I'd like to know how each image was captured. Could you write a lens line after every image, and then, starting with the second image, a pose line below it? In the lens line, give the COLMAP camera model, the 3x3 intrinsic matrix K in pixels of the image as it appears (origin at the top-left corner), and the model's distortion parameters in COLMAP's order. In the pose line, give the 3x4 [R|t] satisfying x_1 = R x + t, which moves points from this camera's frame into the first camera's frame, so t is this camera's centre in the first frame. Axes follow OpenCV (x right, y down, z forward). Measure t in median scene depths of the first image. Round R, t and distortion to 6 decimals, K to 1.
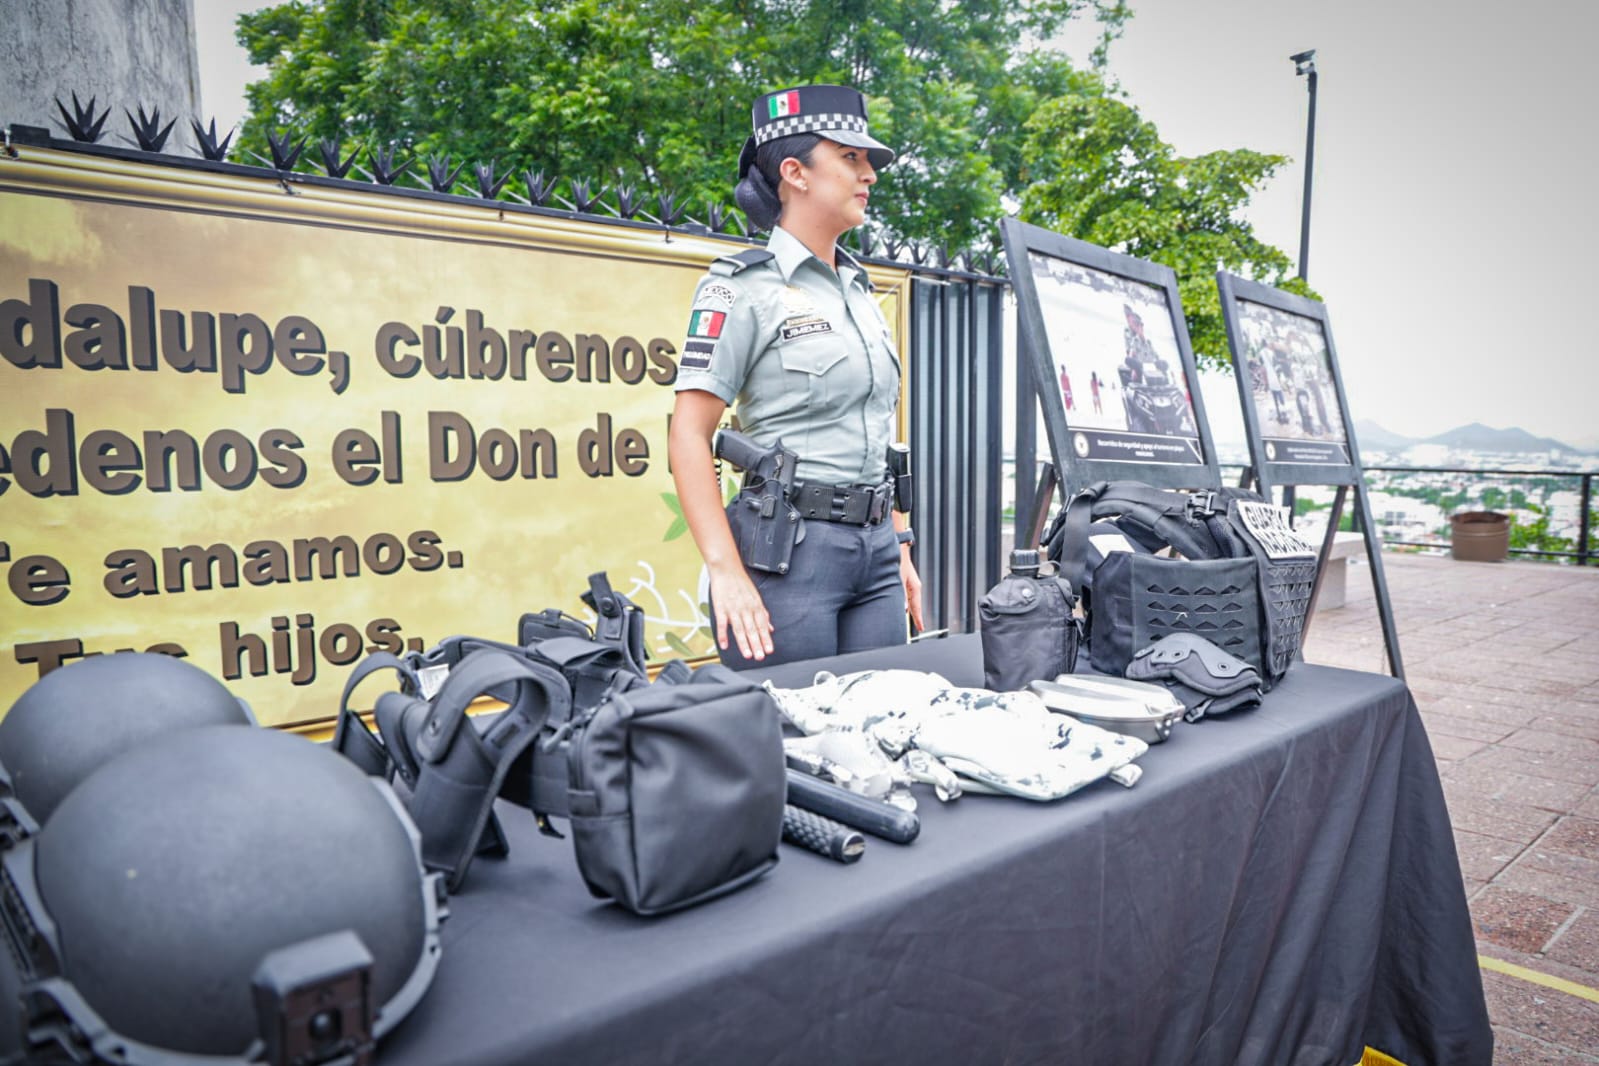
lens RADIAL K [[1072.6, 0, 820.3], [0, 1072.6, 541.6], [0, 0, 1]] dist [-0.063348, 0.032158]
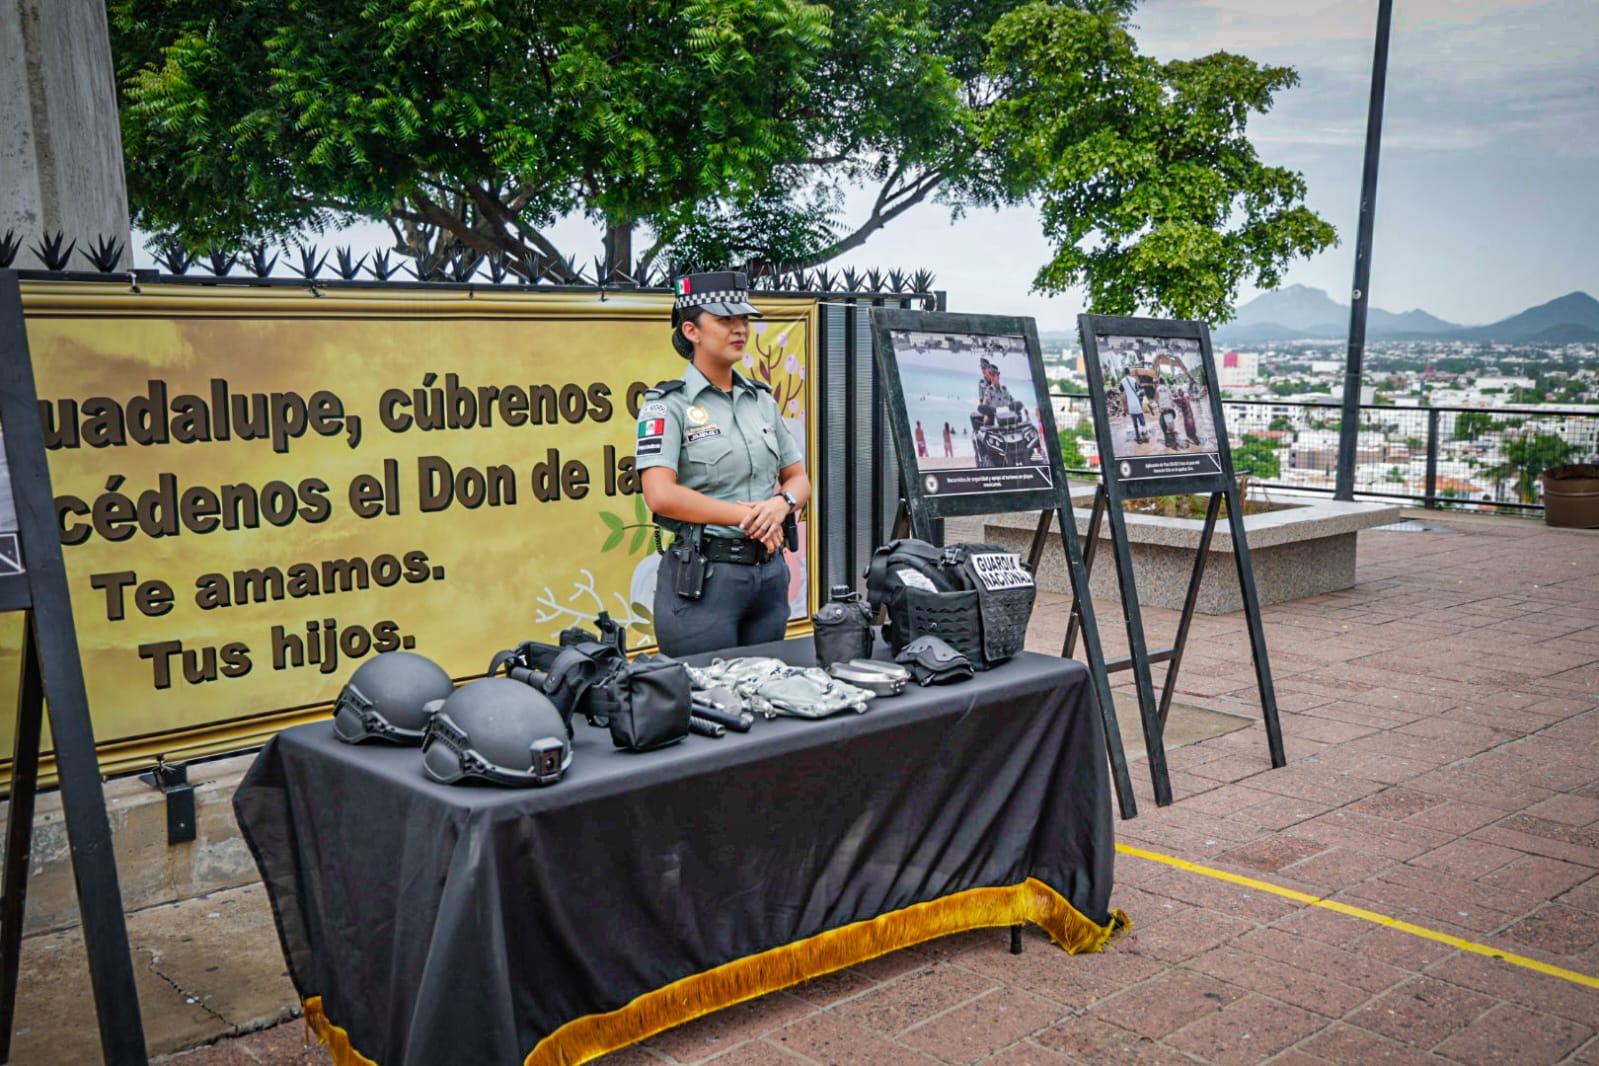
lens RADIAL K [[1505.1, 0, 808.3], [0, 1505.1, 533.5], [0, 0, 1]] dist [0.033409, 0.000000]
pose [[0.999659, -0.001630, 0.026056, 0.047838], [0.000737, 0.999413, 0.034236, -0.092131], [-0.026097, -0.034205, 0.999074, -0.804090]]
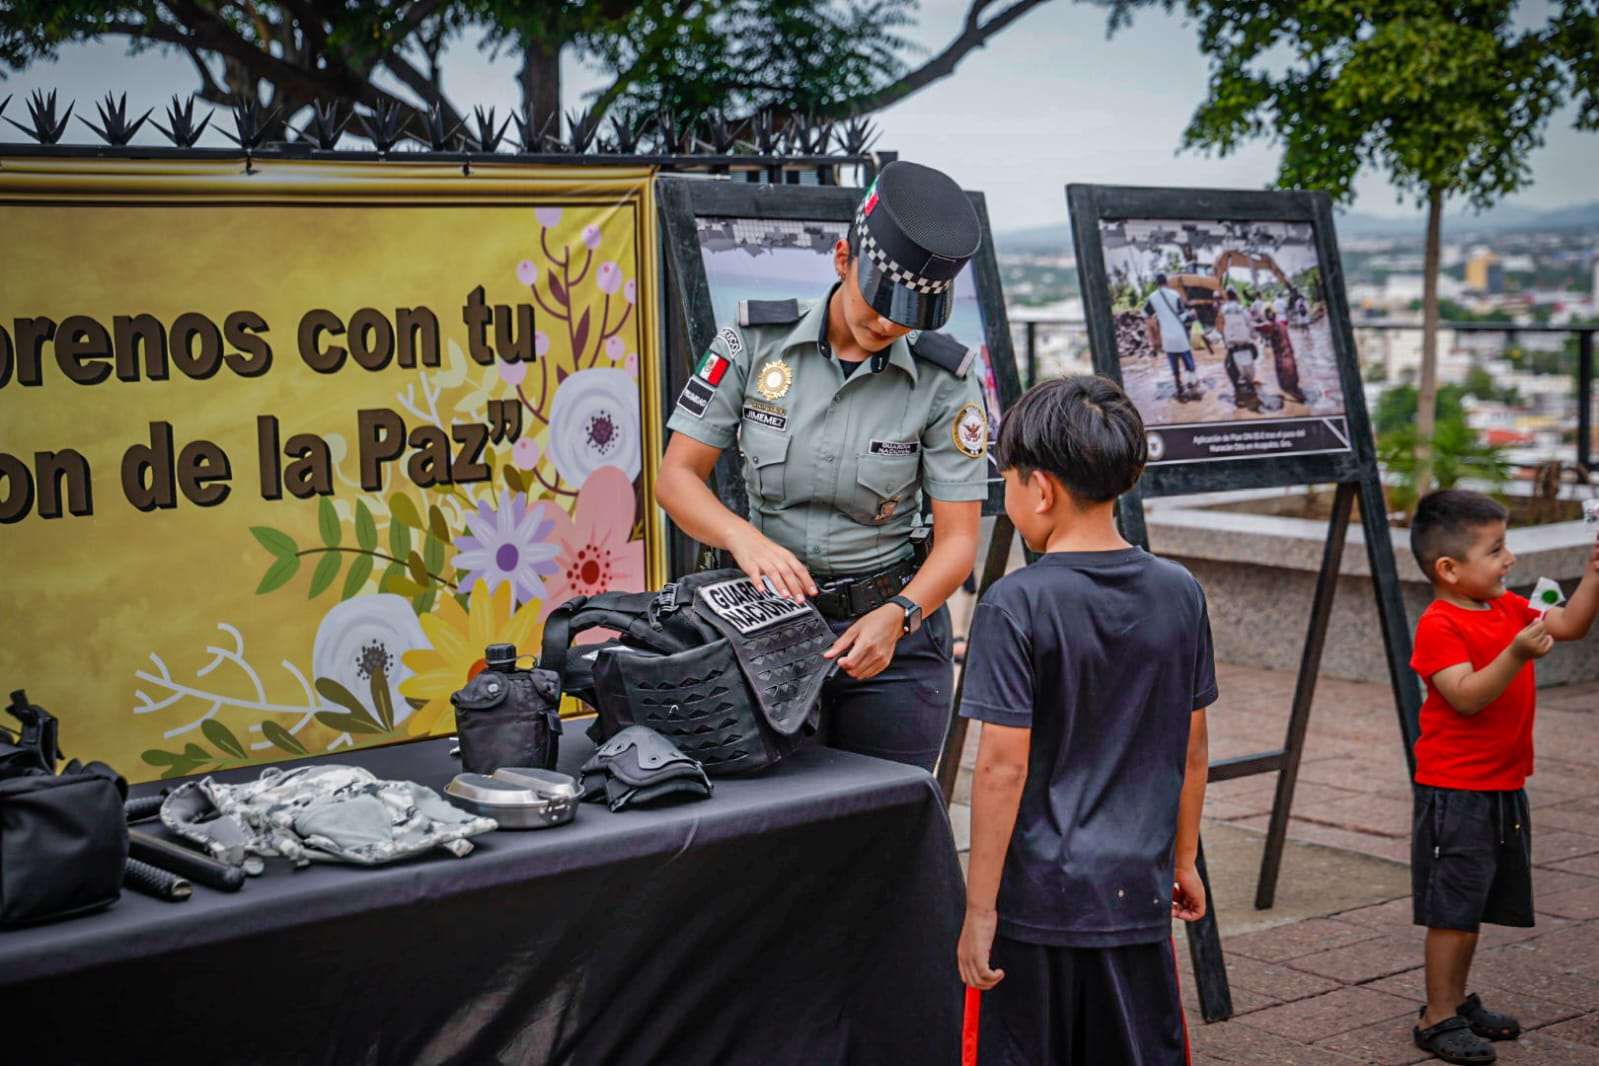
lens RADIAL K [[2528.1, 0, 817.4], [0, 2528.1, 518.1], [0, 0, 1]] dist [0.216480, 0.000000]
pose [[0.999234, -0.011409, -0.037423, 0.344911], [0.011963, 0.999822, 0.014603, -0.083928], [0.037250, -0.015039, 0.999193, -0.809793]]
